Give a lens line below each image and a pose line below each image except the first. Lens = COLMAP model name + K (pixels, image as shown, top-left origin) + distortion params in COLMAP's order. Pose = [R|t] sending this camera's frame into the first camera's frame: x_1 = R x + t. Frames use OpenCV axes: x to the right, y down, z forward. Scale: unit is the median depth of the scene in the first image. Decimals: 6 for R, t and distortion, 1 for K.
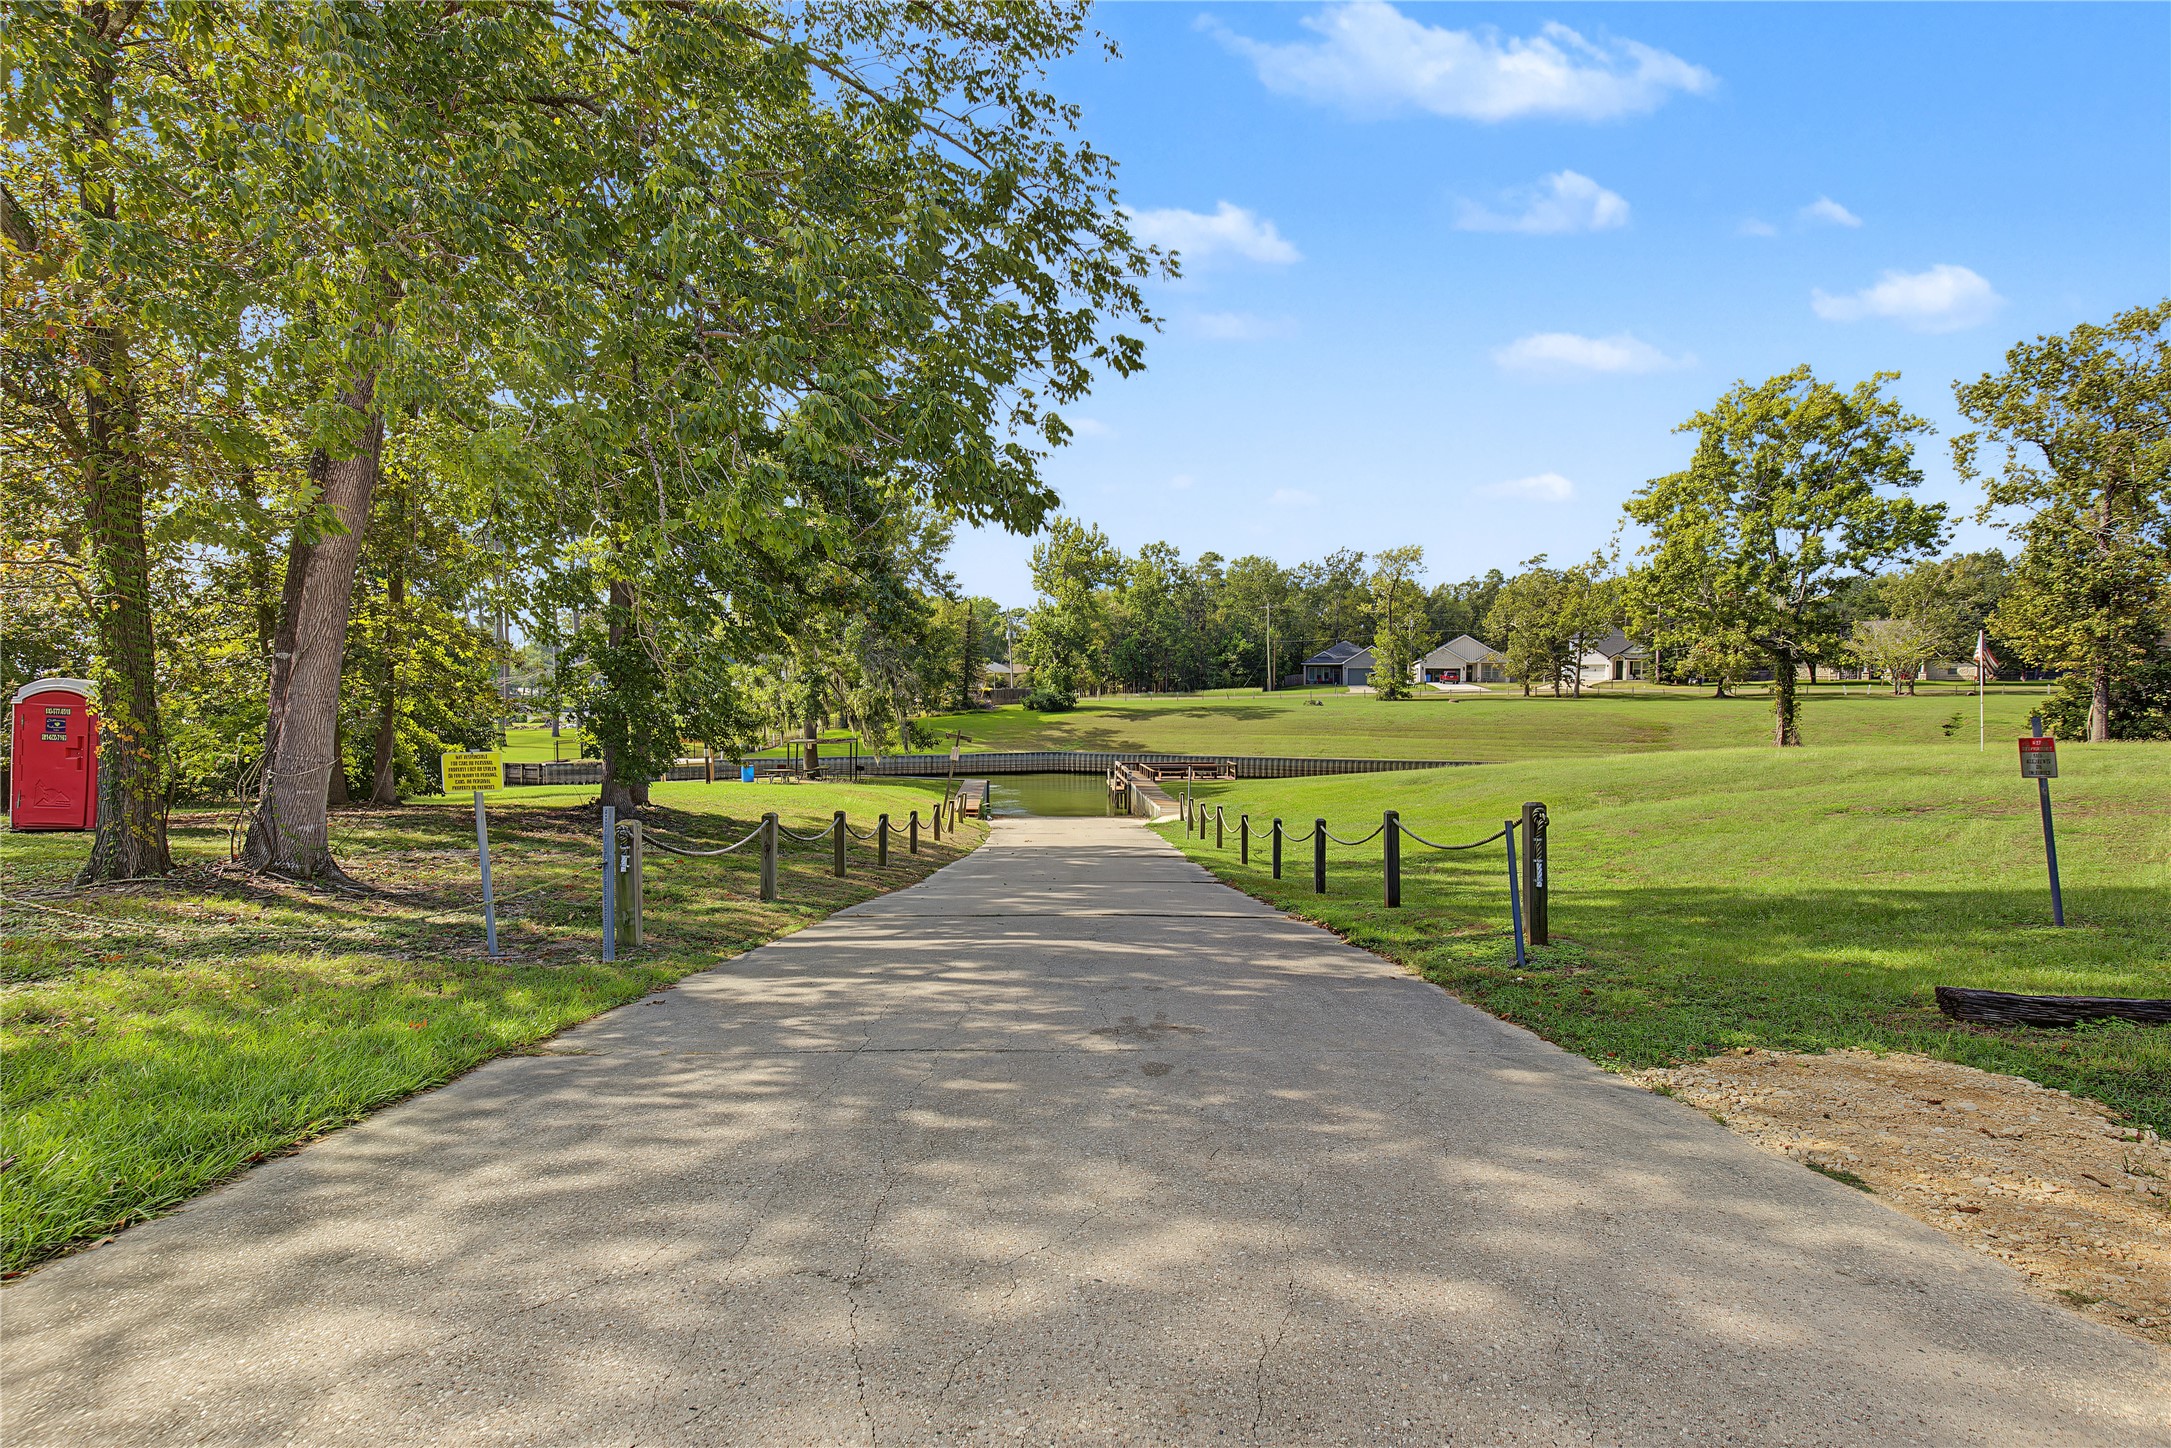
lens RADIAL K [[978.5, 0, 1105.2], [0, 978.5, 715.8], [0, 0, 1]] dist [0.003315, 0.000969]
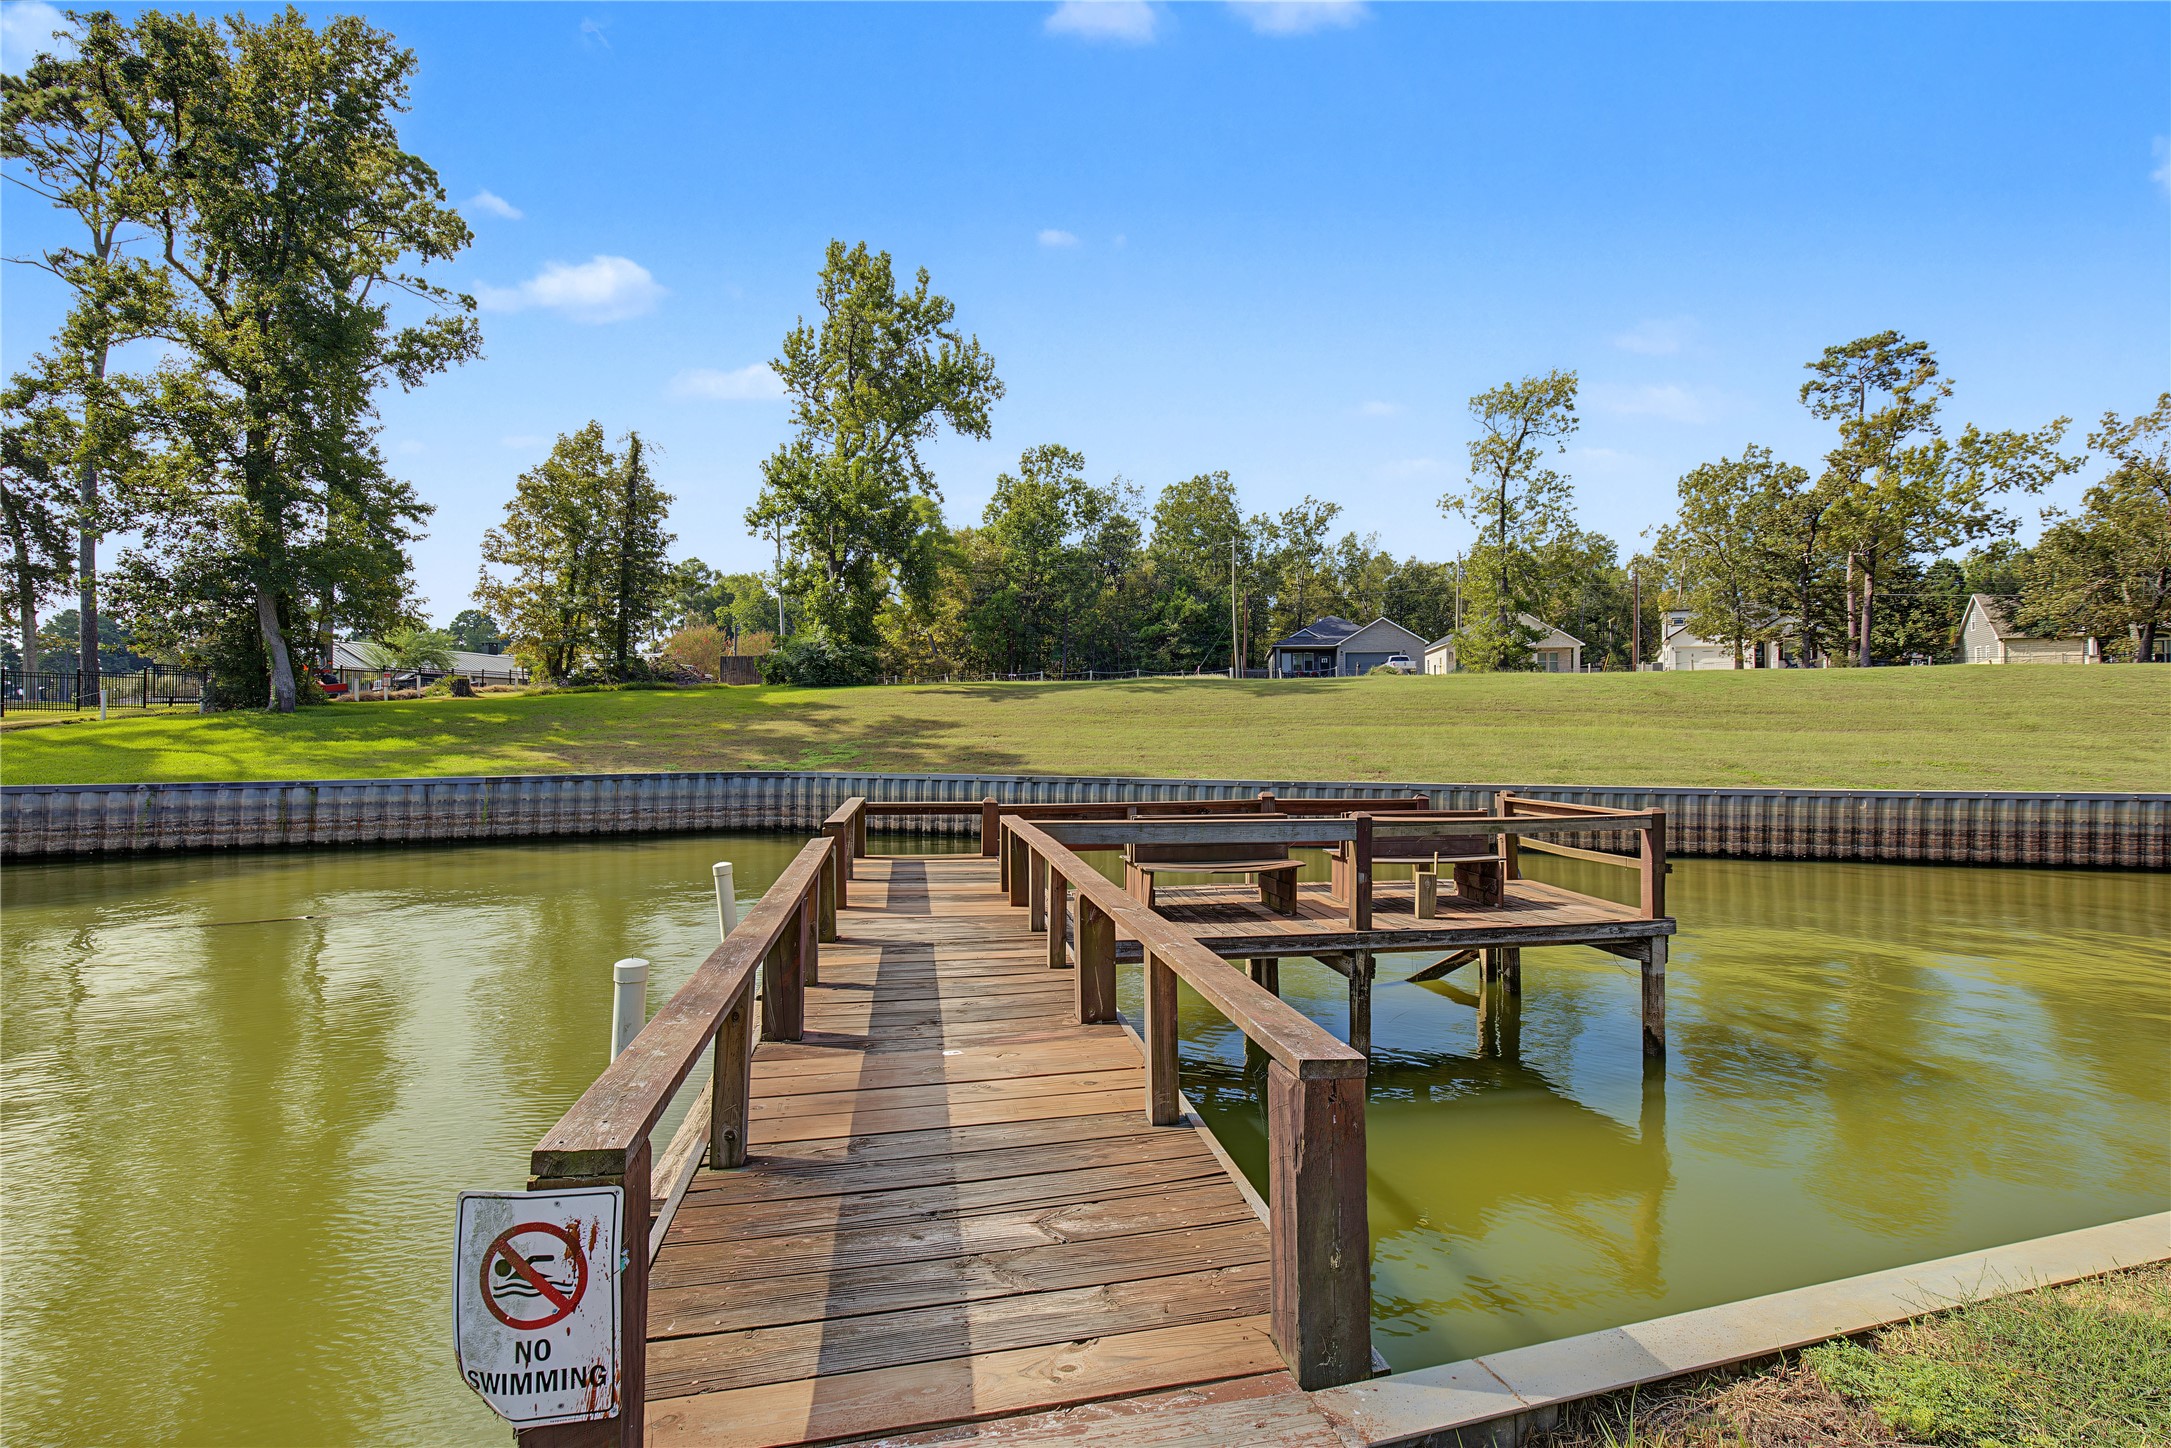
lens RADIAL K [[995.7, 0, 1091.9], [0, 995.7, 702.9], [0, 0, 1]] dist [-0.002089, -0.000410]
pose [[0.994499, 0.005750, 0.104590, 0.020892], [-0.000527, 0.998754, -0.049898, 0.024916], [-0.104747, 0.049569, 0.993263, 0.531867]]
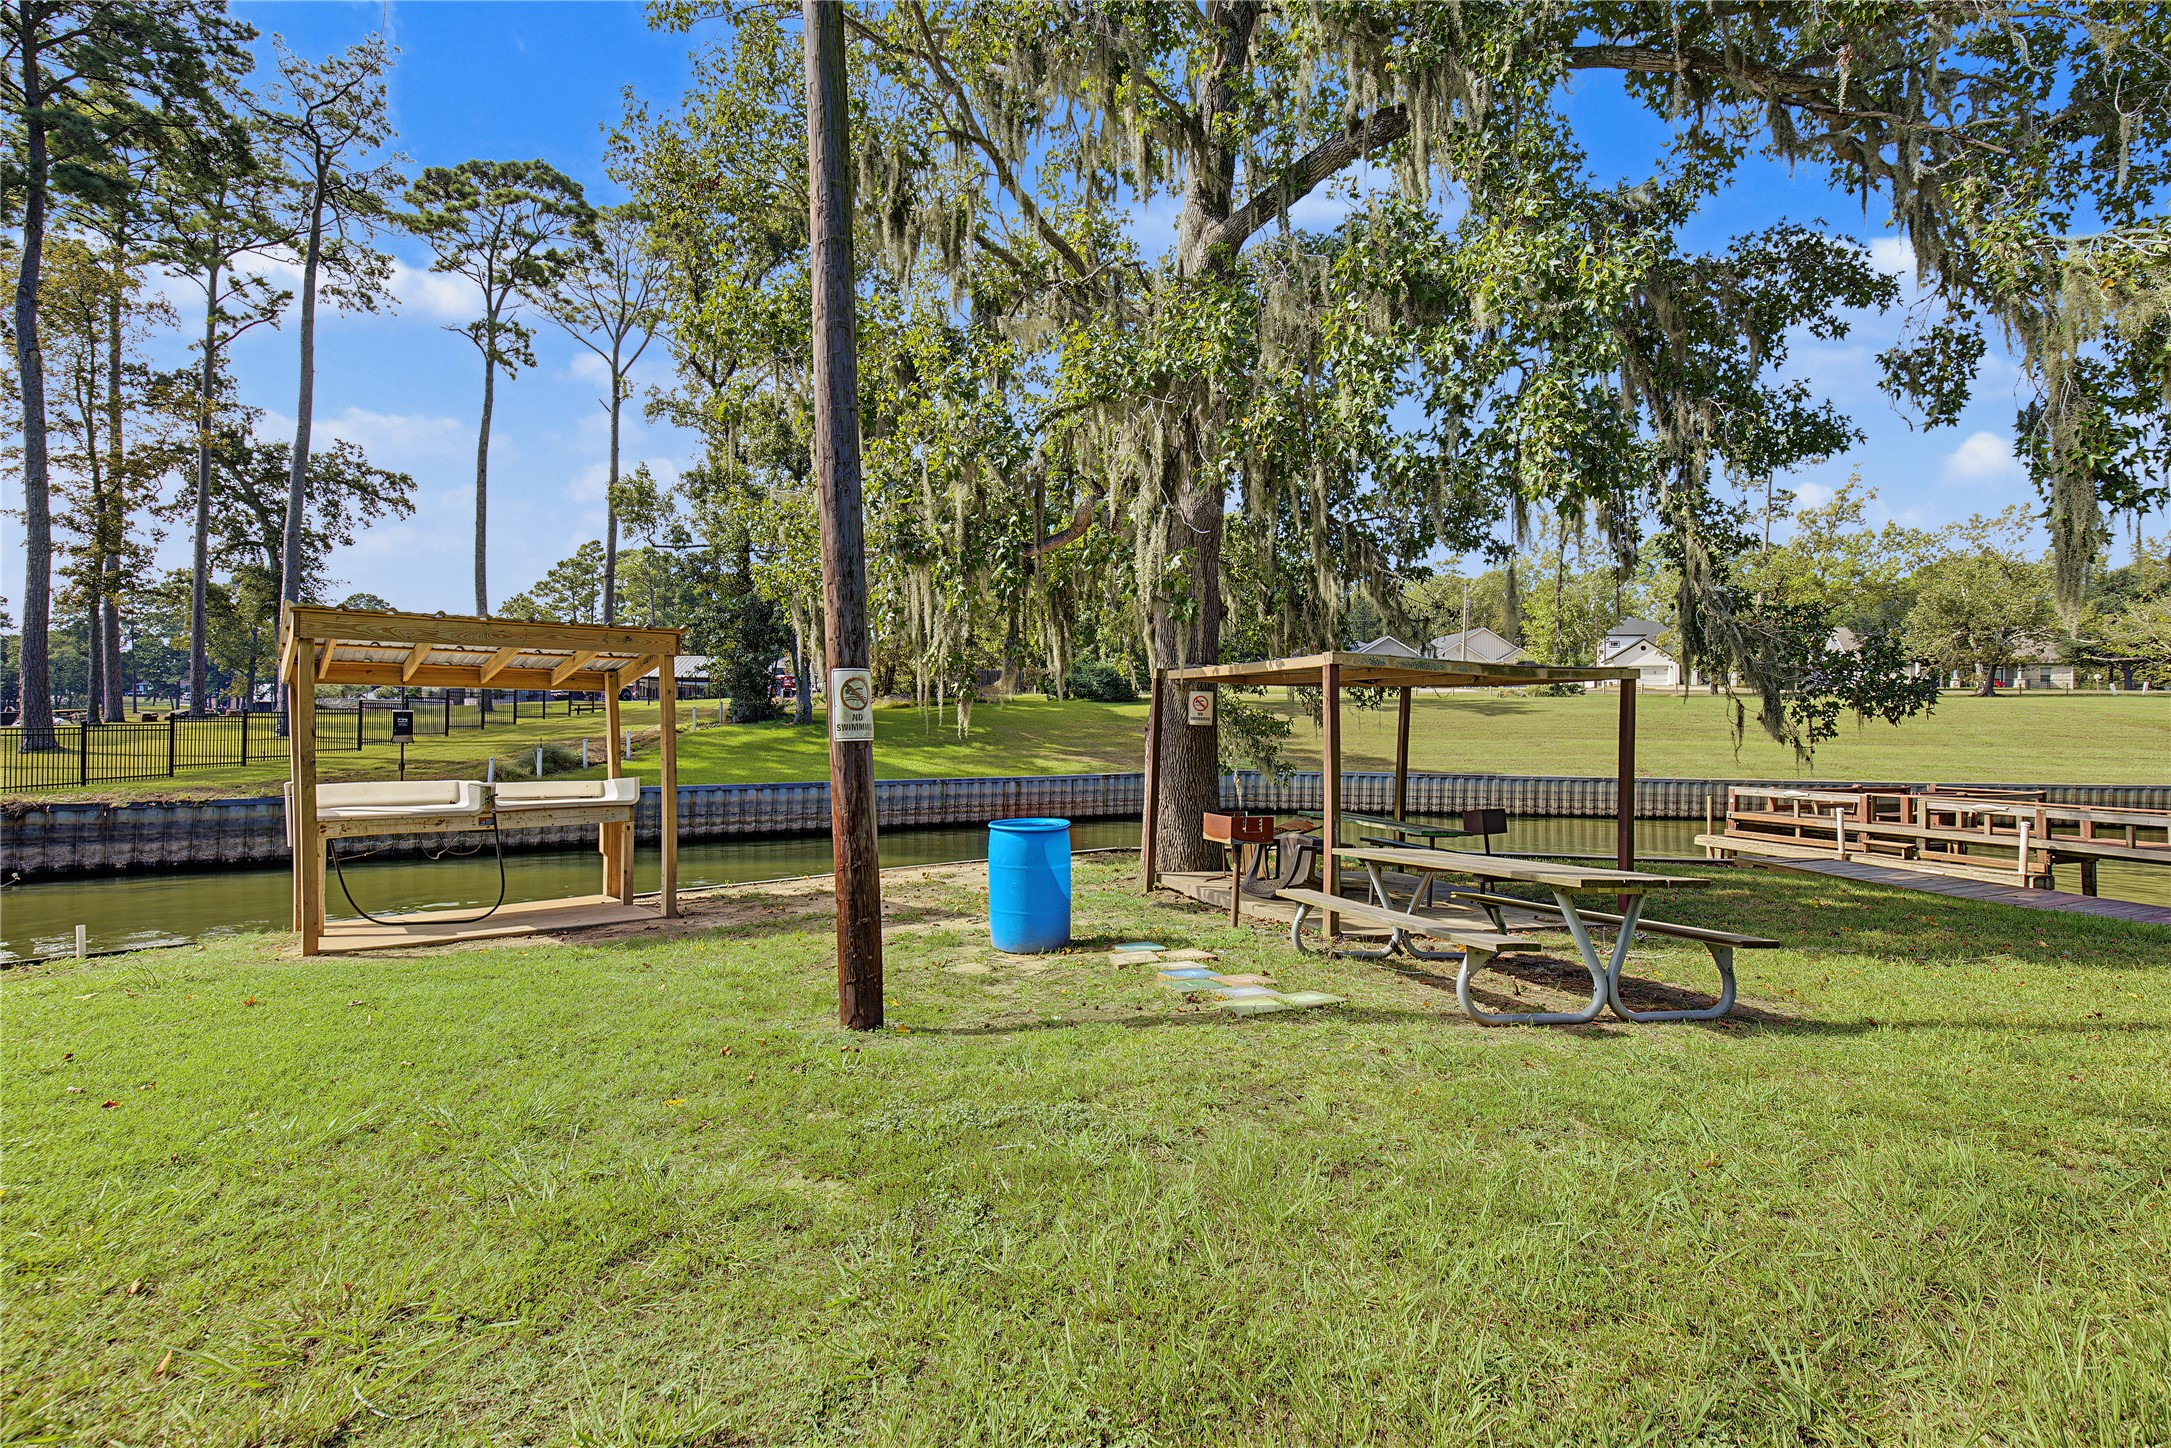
lens RADIAL K [[991.9, 0, 1094.5], [0, 991.9, 714.2], [0, 0, 1]] dist [-0.012649, 0.004711]
pose [[0.969977, 0.013188, 0.242841, -0.200154], [-0.005592, 0.999474, -0.031947, 0.020609], [-0.243134, 0.029630, 0.969540, 0.442081]]
